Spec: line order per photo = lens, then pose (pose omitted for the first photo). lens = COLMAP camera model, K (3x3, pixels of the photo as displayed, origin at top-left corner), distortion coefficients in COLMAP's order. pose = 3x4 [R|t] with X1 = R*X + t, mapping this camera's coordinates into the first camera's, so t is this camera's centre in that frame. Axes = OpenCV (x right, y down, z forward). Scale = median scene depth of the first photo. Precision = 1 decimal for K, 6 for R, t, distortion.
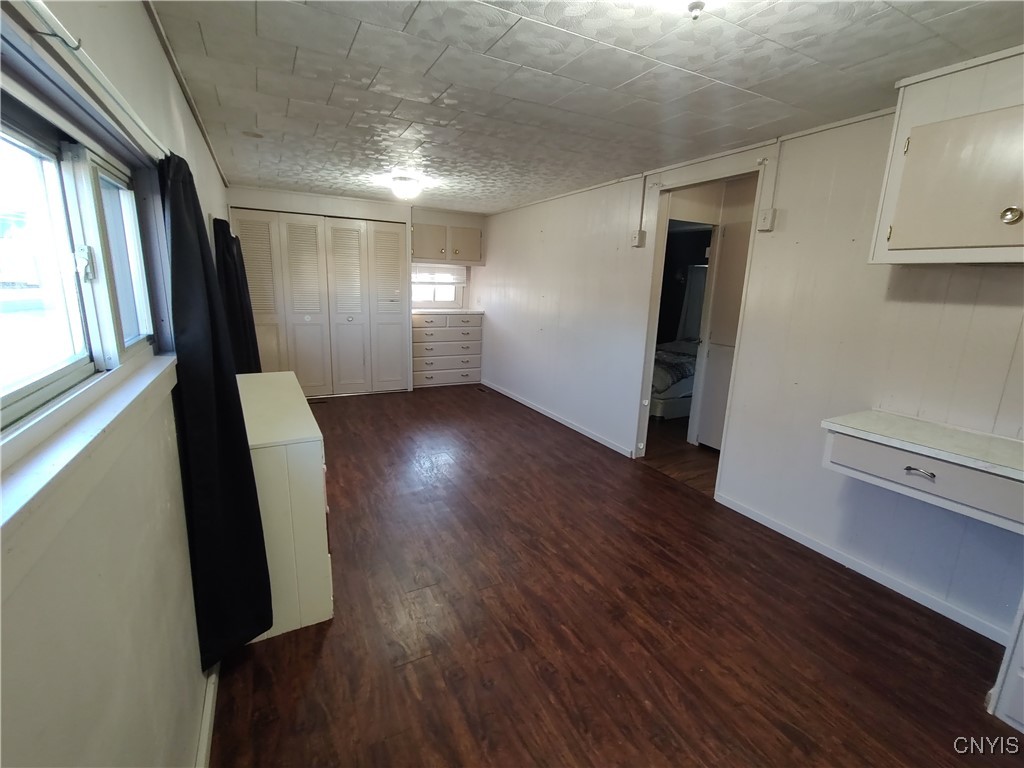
lens RADIAL K [[463.1, 0, 509.9], [0, 463.1, 380.7], [0, 0, 1]] dist [-0.004040, -0.000679]
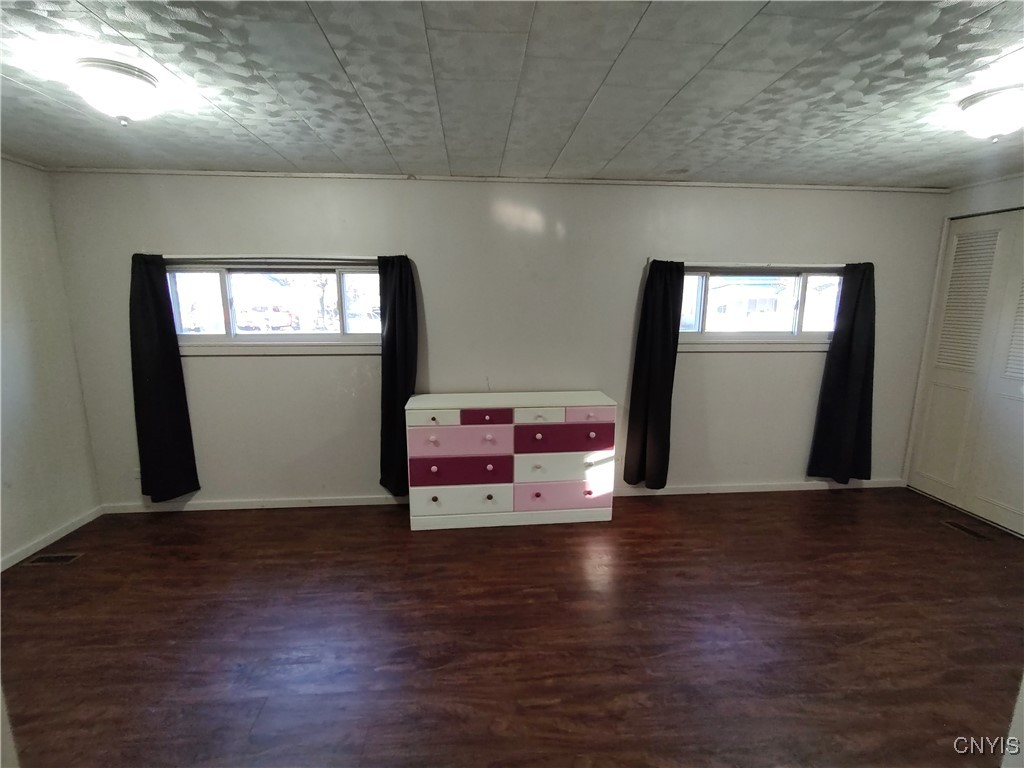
lens RADIAL K [[459.6, 0, 510.7], [0, 459.6, 384.0], [0, 0, 1]] dist [-0.000523, -0.000260]
pose [[-0.389349, 0.137045, -0.910838, 0.514431], [-0.212052, 0.948971, 0.233427, -0.234641], [0.896349, 0.284030, -0.340420, 1.076572]]
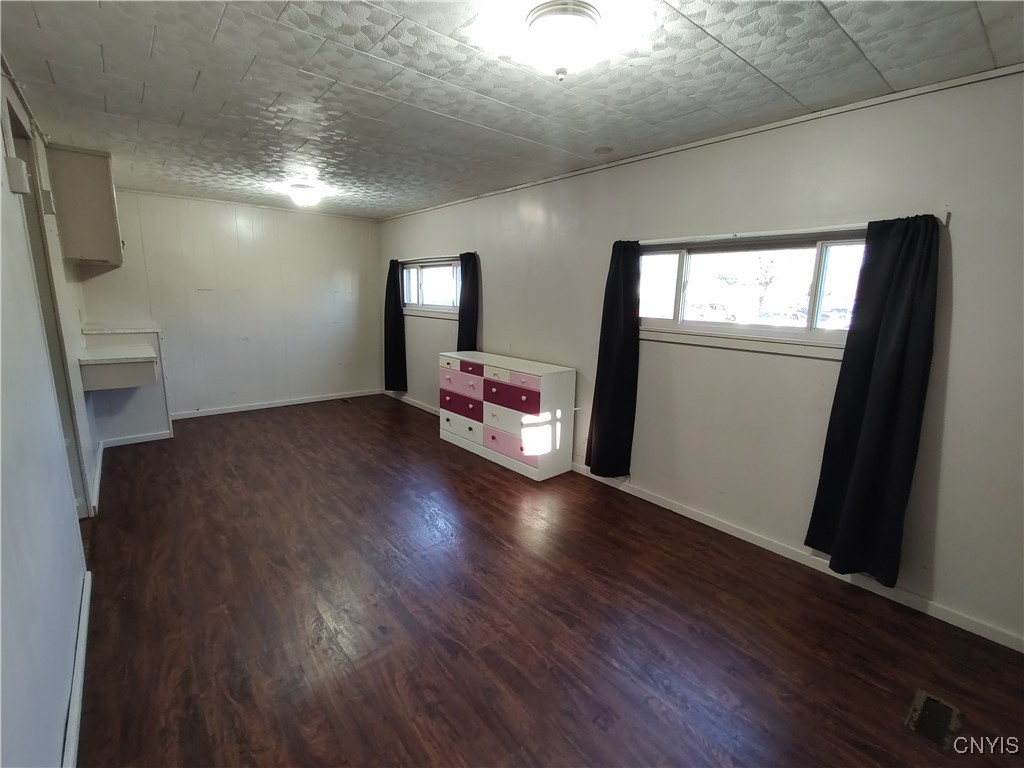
lens RADIAL K [[459.6, 0, 510.7], [0, 459.6, 384.0], [0, 0, 1]] dist [-0.000523, -0.000260]
pose [[-0.975492, -0.009395, -0.219834, -0.142850], [-0.096525, 0.916094, 0.389172, -0.408475], [0.197733, 0.400854, -0.894549, 1.913978]]
